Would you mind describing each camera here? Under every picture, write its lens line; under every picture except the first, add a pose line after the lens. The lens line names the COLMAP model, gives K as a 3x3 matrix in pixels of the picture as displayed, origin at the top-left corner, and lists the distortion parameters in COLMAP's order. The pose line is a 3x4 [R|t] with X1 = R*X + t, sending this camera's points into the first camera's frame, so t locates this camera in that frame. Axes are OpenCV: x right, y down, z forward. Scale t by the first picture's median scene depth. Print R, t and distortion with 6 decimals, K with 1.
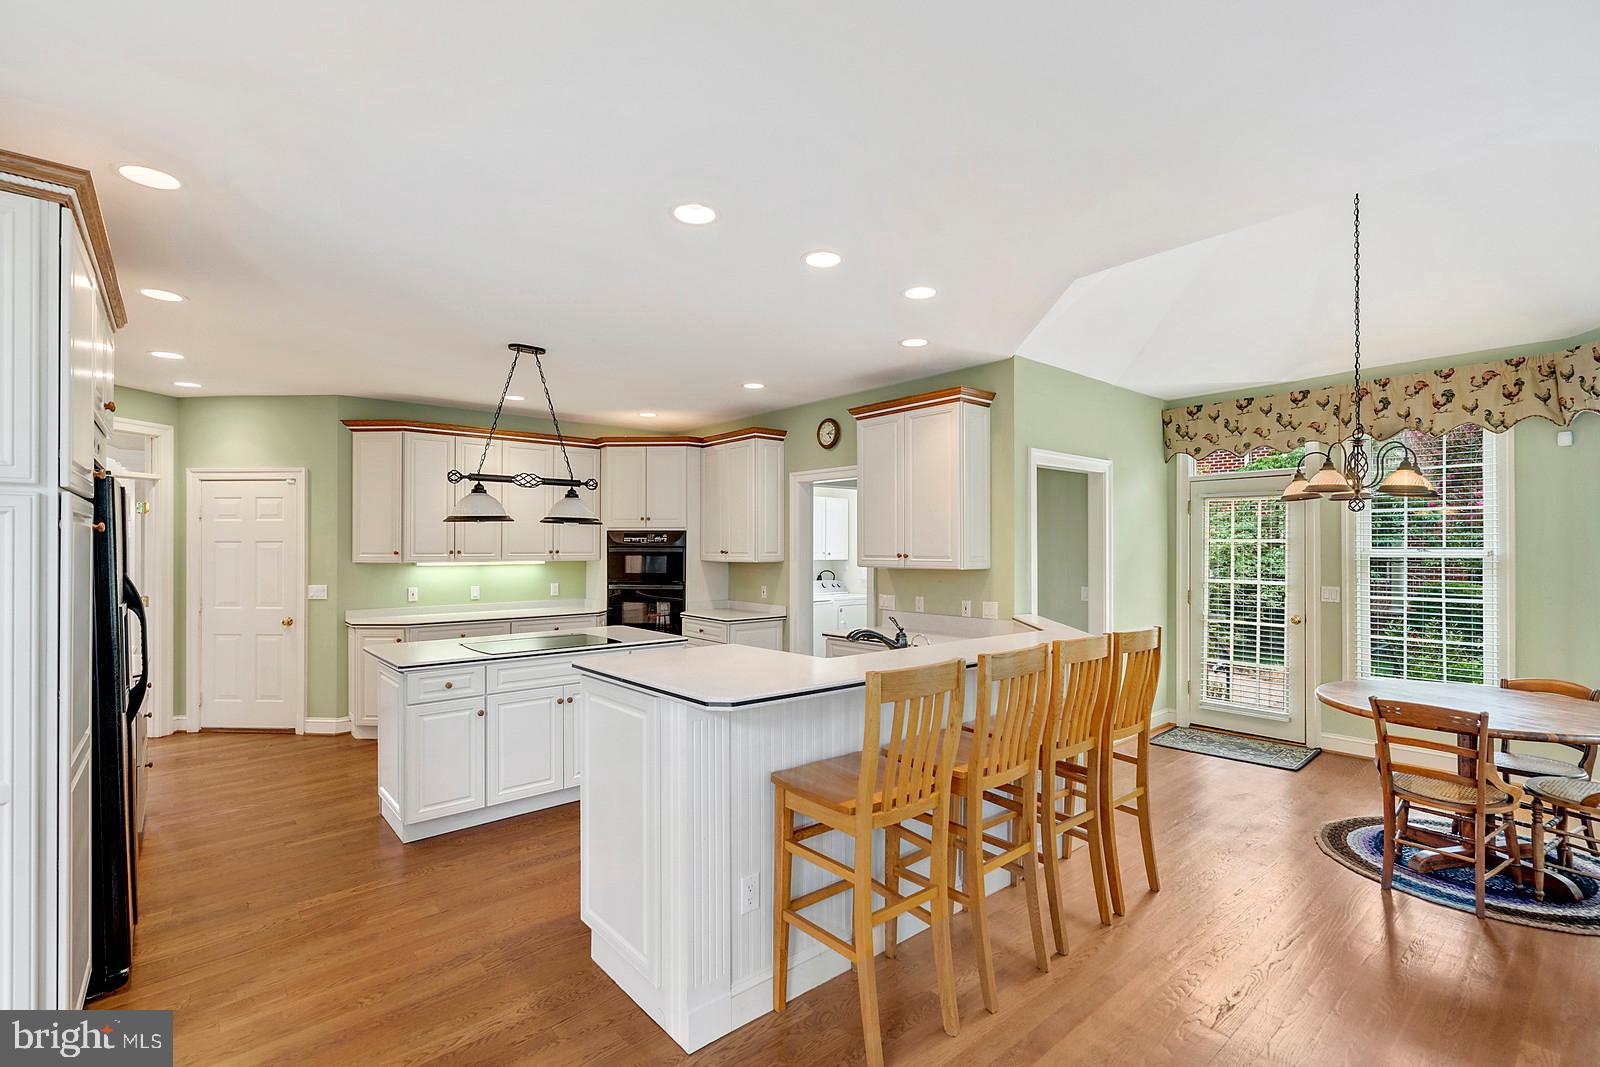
lens RADIAL K [[724.4, 0, 808.5], [0, 724.4, 543.4], [0, 0, 1]] dist [-0.001536, 0.000224]
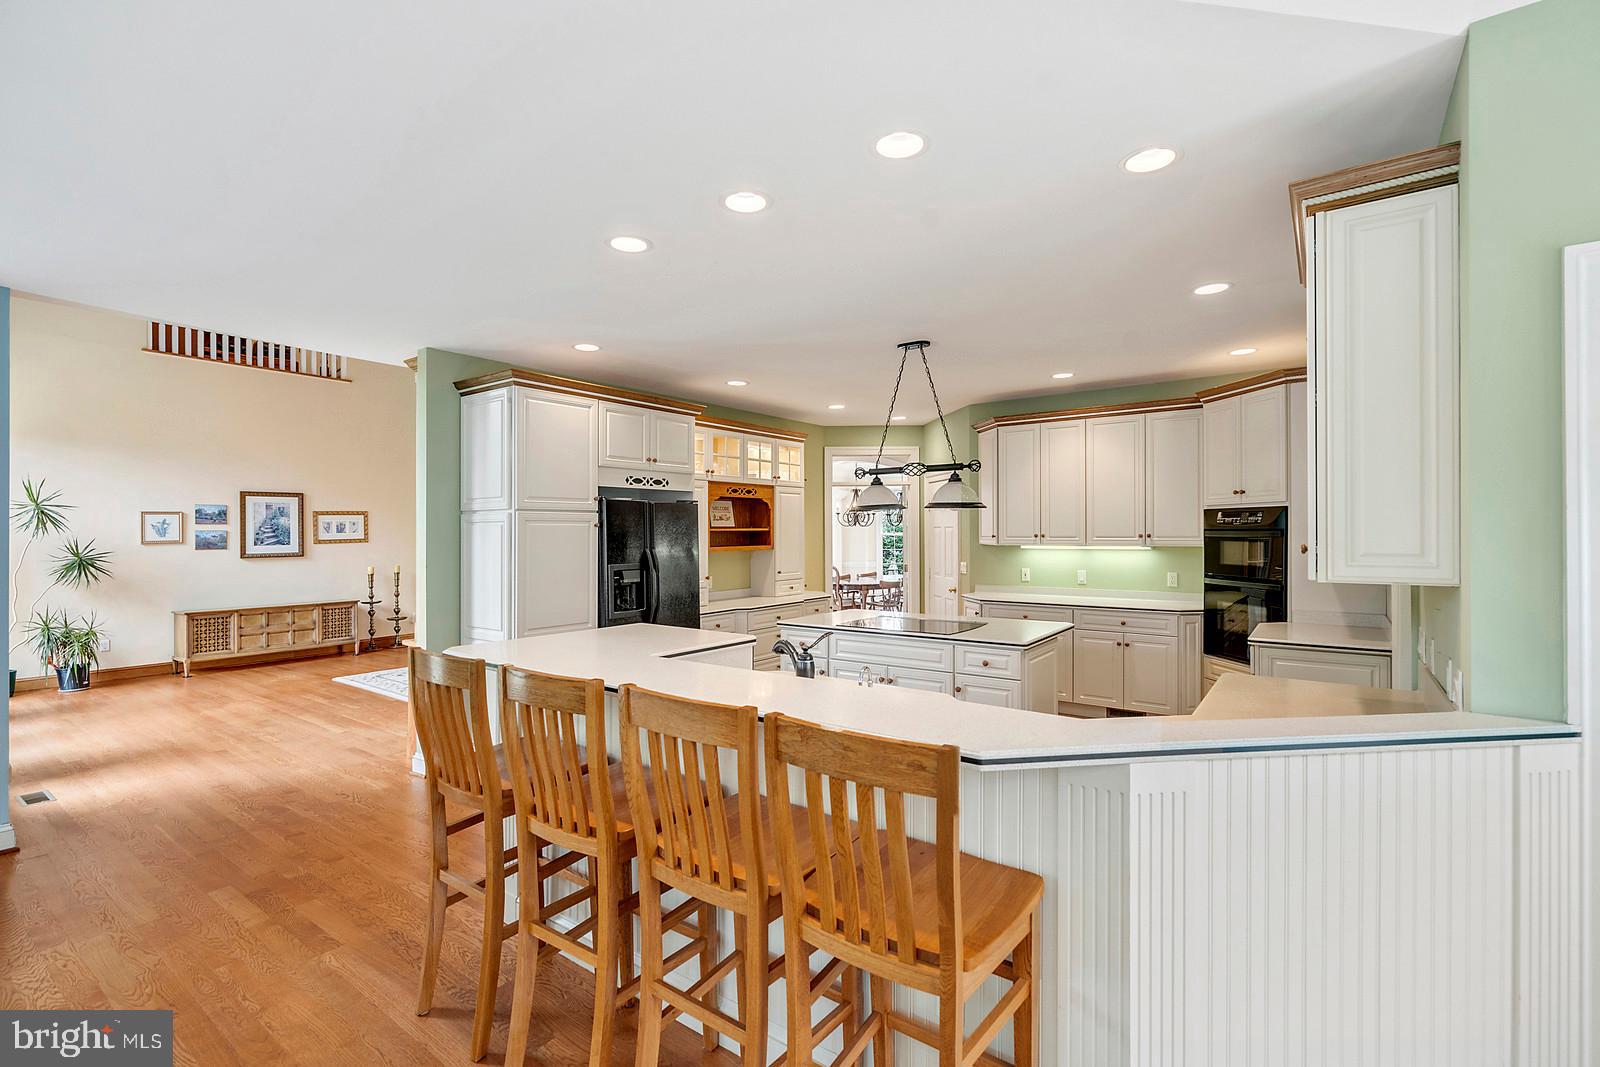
lens RADIAL K [[716.7, 0, 808.3], [0, 716.7, 535.9], [0, 0, 1]] dist [-0.001127, -0.000285]
pose [[0.219918, 0.004012, -0.975510, 0.479737], [0.011556, 0.999911, 0.006717, 0.001342], [0.975450, -0.012750, 0.219852, 0.492436]]
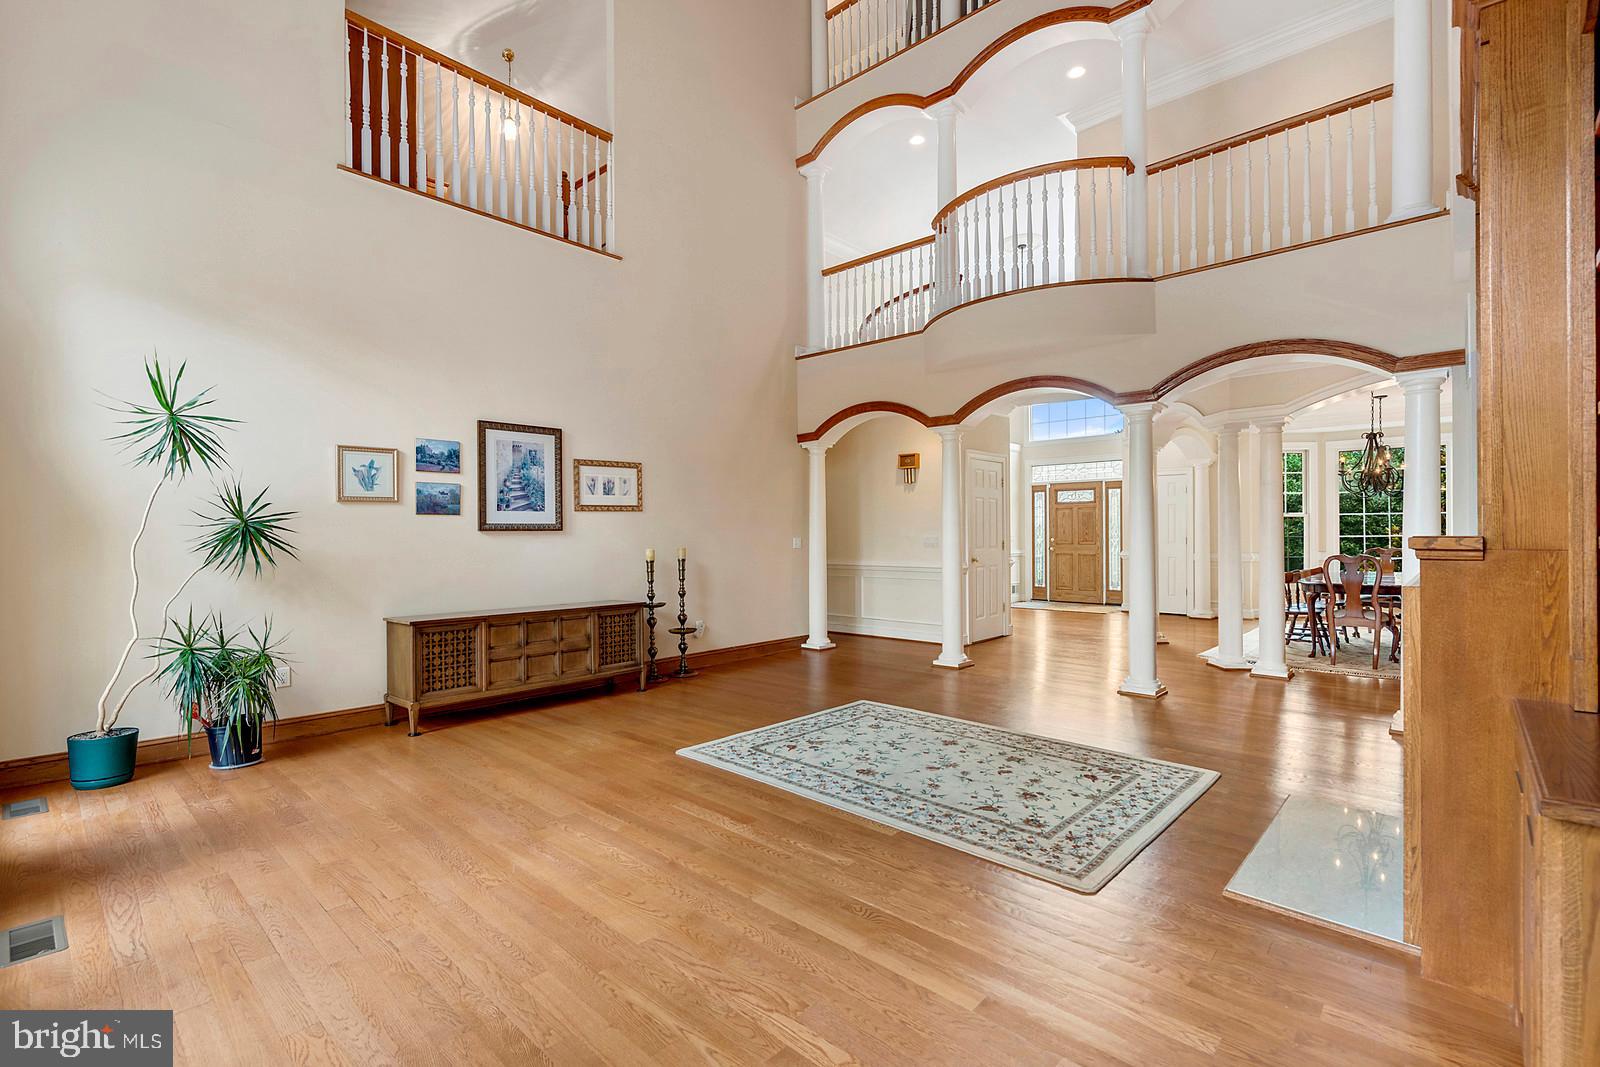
lens RADIAL K [[724.4, 0, 808.5], [0, 724.4, 543.4], [0, 0, 1]] dist [-0.001536, 0.000224]
pose [[0.105013, 0.012817, -0.994388, -0.350360], [0.010023, 0.999853, 0.013946, 0.055971], [0.994420, -0.011431, 0.104869, -0.061341]]
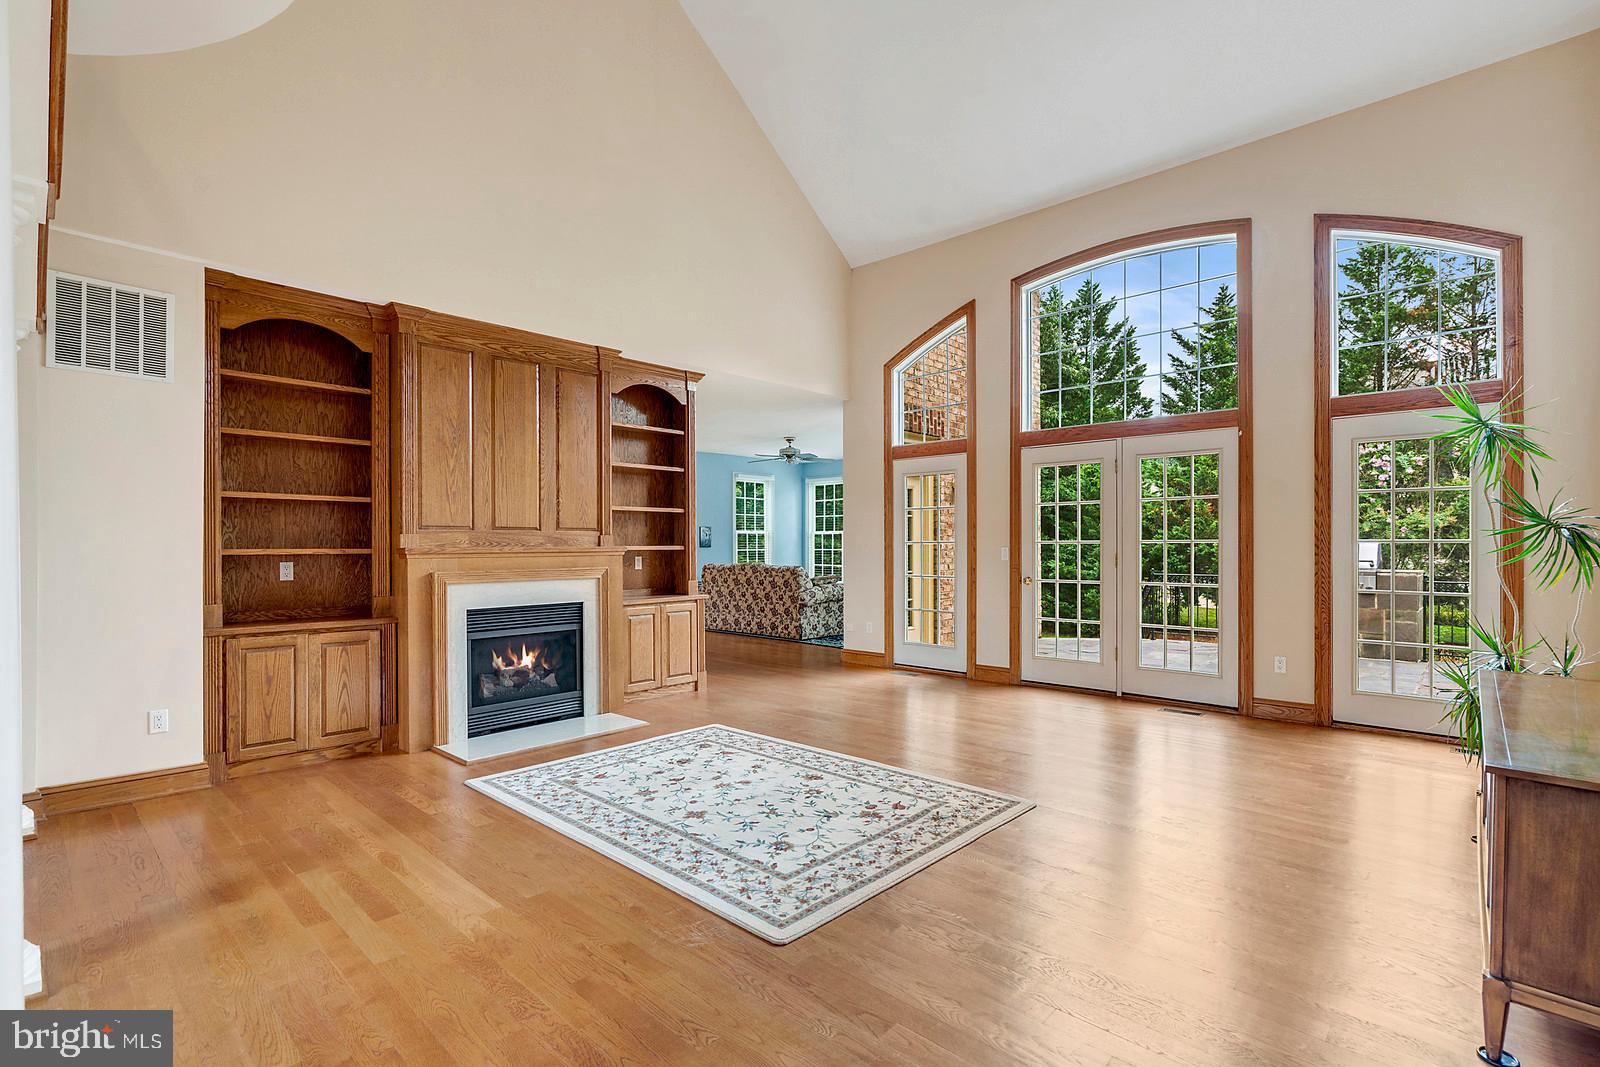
lens RADIAL K [[724.4, 0, 808.5], [0, 724.4, 543.4], [0, 0, 1]] dist [-0.001536, 0.000224]
pose [[-0.099031, 0.005650, 0.995068, -1.811218], [-0.001931, 0.999981, -0.005870, 0.061666], [-0.995082, -0.002503, -0.099019, 0.150183]]
